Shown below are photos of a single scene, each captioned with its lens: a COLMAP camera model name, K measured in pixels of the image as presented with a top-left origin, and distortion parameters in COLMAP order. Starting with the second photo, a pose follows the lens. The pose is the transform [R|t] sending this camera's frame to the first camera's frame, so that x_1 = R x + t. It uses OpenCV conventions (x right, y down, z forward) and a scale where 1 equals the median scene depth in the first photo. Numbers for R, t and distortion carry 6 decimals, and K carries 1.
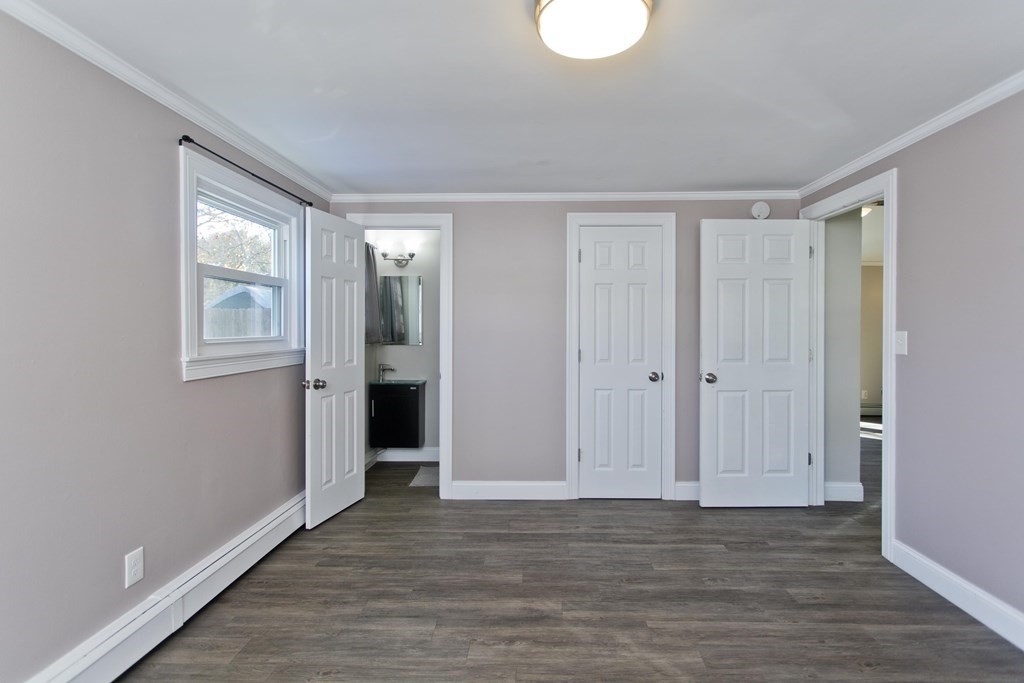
lens RADIAL K [[491.7, 0, 528.6], [0, 491.7, 327.4], [0, 0, 1]] dist [0.000805, 0.001036]
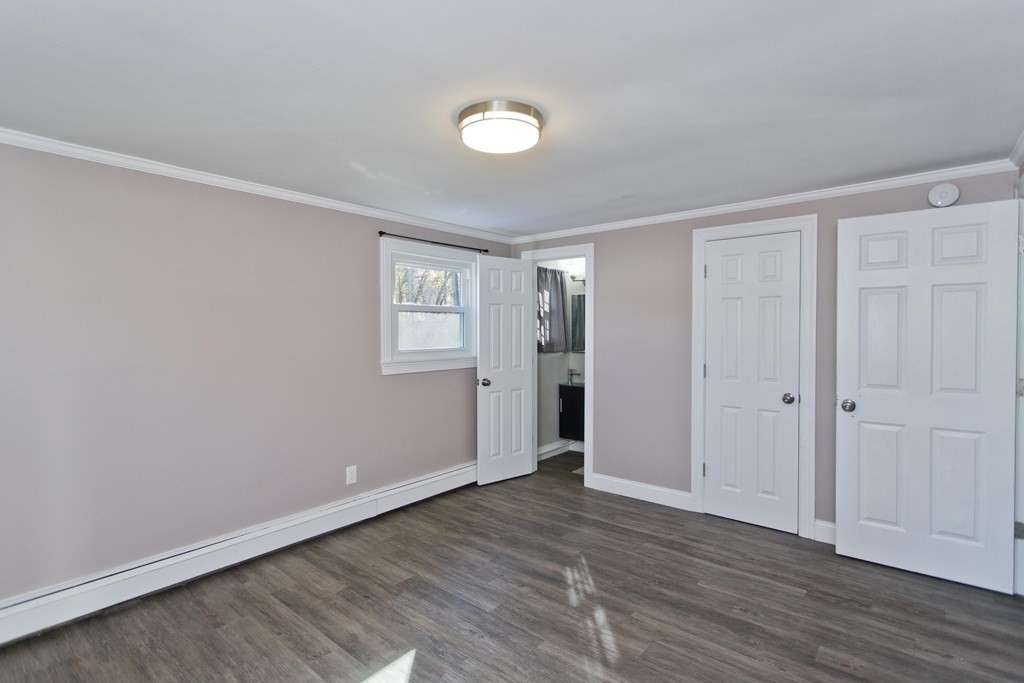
lens RADIAL K [[485.6, 0, 504.0], [0, 485.6, 333.6], [0, 0, 1]] dist [0.000455, 0.001092]
pose [[0.780556, 0.003408, -0.625077, 0.490205], [0.002808, 0.999956, 0.008959, -0.035238], [0.625080, -0.008748, 0.780512, -0.033381]]
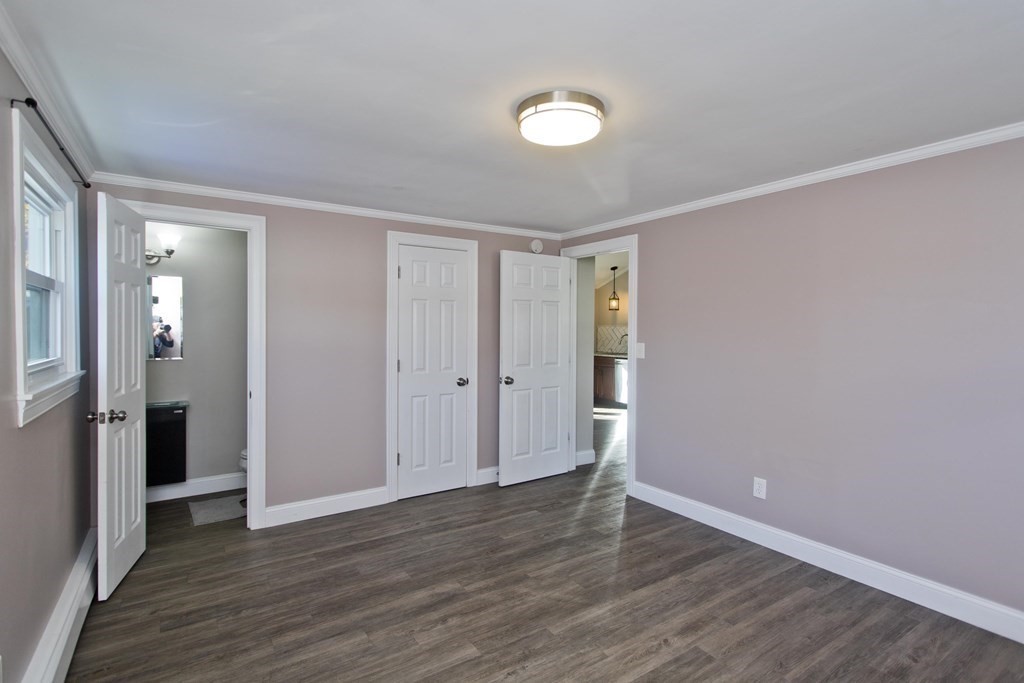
lens RADIAL K [[496.4, 0, 510.4], [0, 496.4, 331.0], [0, 0, 1]] dist [0.000983, 0.000690]
pose [[0.824812, 0.000015, 0.565407, -0.372259], [-0.003977, 0.999975, 0.005775, -0.031207], [-0.565393, -0.007011, 0.824792, -0.028181]]
